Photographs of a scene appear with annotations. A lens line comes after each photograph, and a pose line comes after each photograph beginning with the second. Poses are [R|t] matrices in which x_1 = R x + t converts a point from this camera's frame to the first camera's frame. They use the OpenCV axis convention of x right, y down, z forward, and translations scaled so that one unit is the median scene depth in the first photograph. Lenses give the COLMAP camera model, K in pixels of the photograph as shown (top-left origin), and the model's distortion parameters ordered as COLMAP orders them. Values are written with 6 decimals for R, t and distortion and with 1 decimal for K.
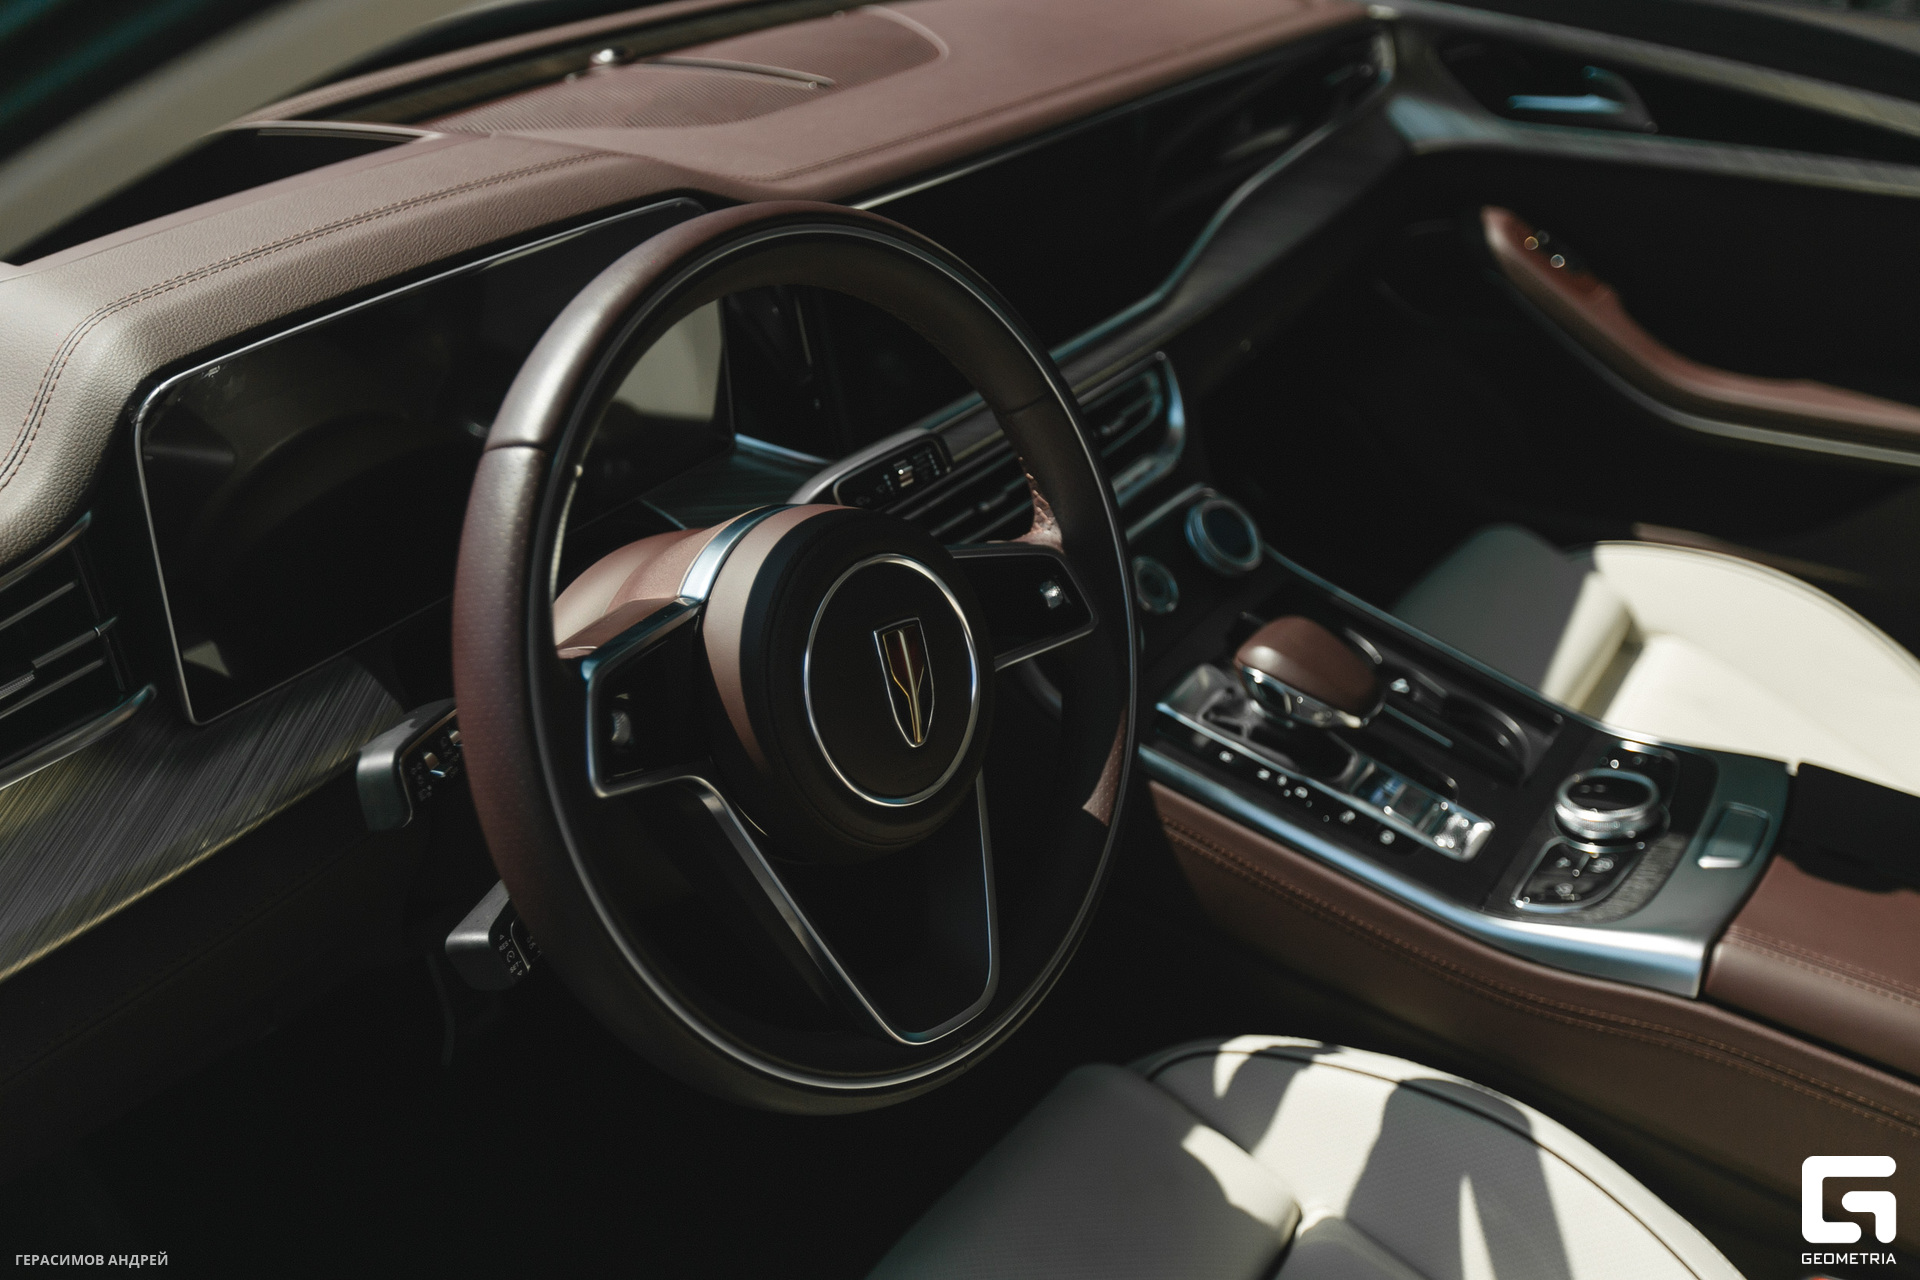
lens RADIAL K [[1799.0, 0, 960.0], [0, 1799.0, 640.0], [0, 0, 1]] dist [0.003403, 0.001007]
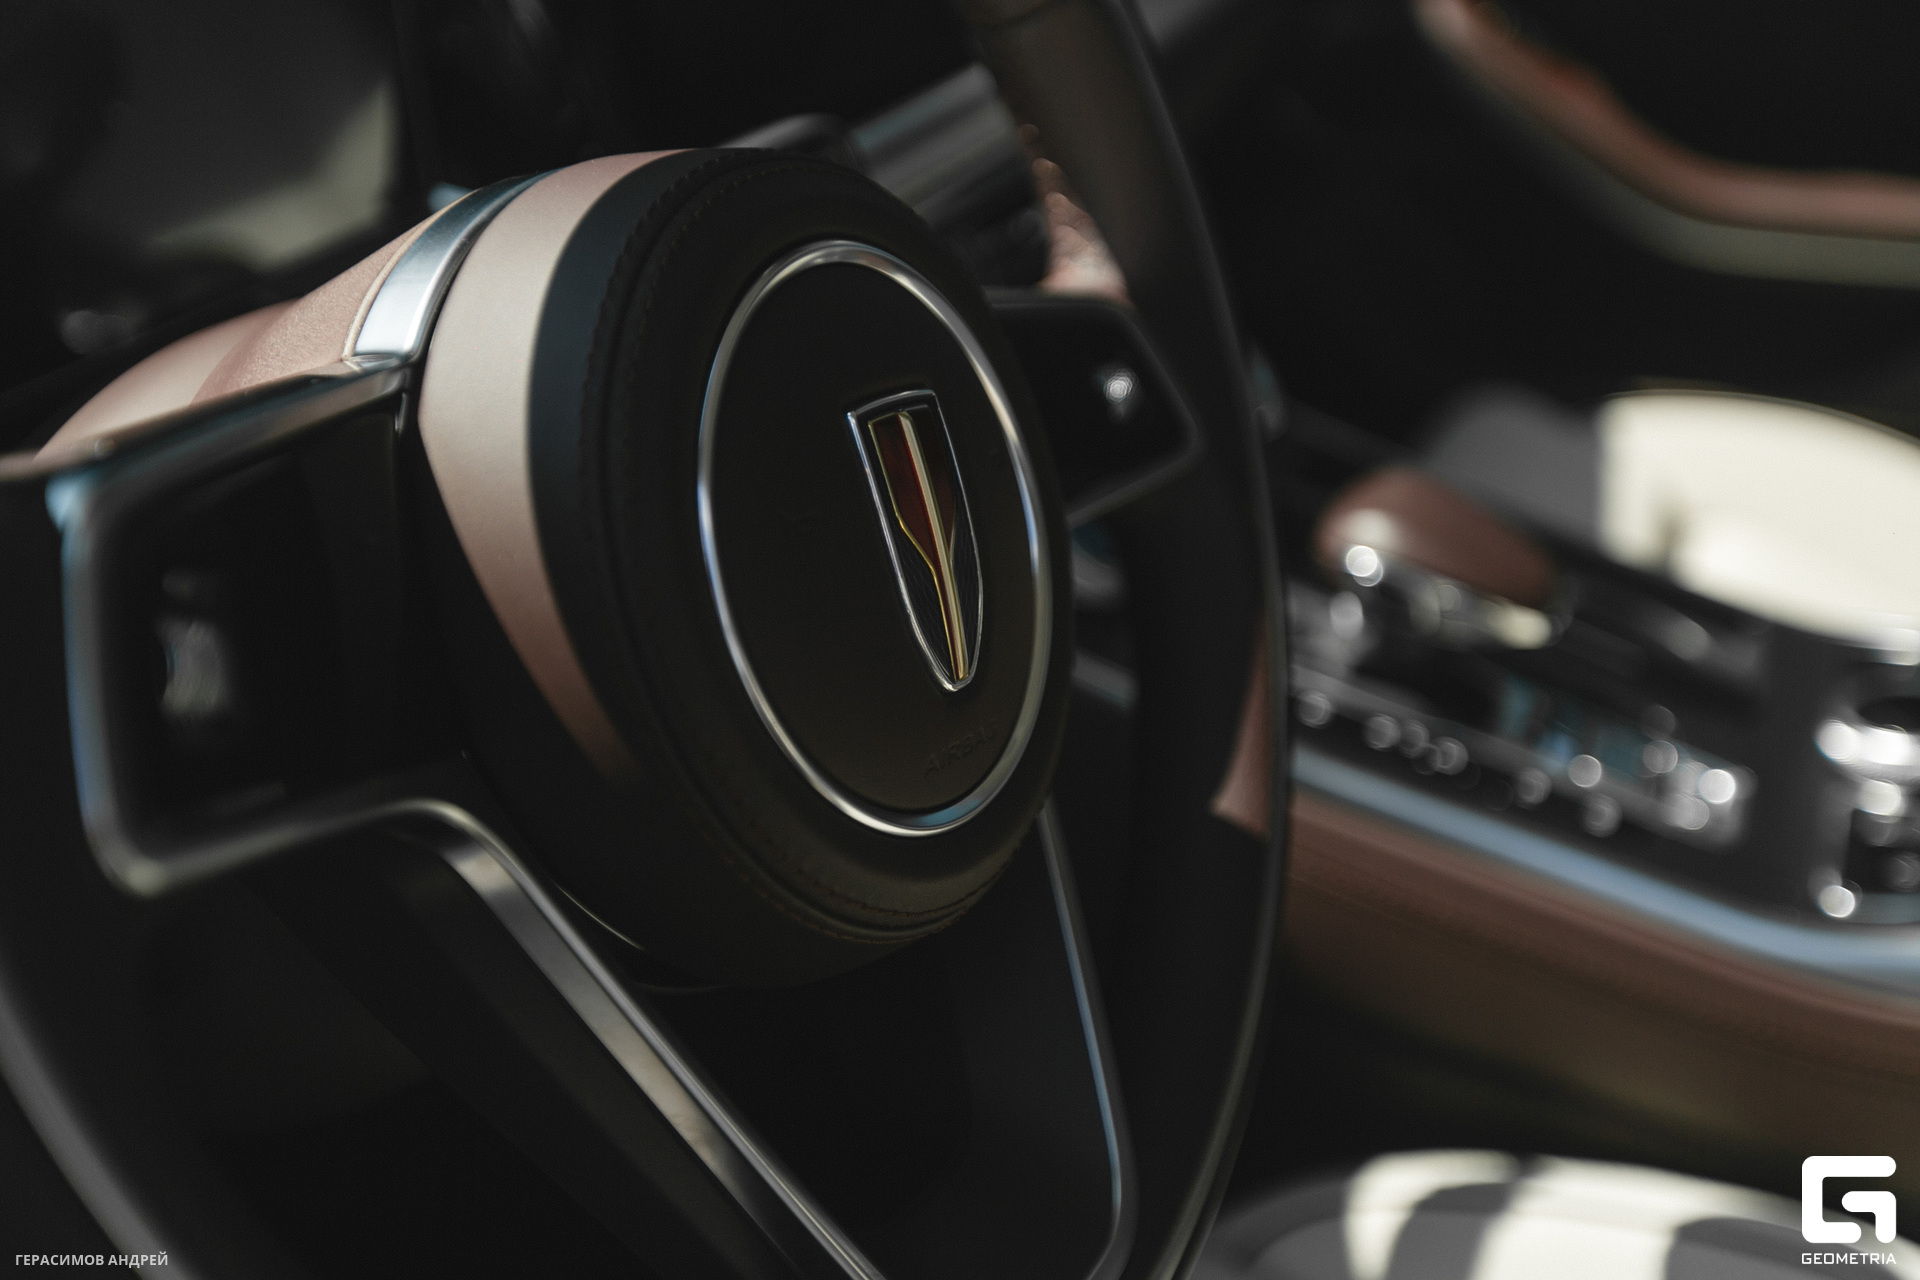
lens RADIAL K [[1868.7, 0, 960.0], [0, 1868.7, 640.0], [0, 0, 1]] dist [0.002700, 0.002787]
pose [[0.984590, -0.078087, 0.156475, -0.079875], [0.079565, 0.996825, -0.003196, 0.042959], [-0.155729, 0.015597, 0.987677, 0.492676]]
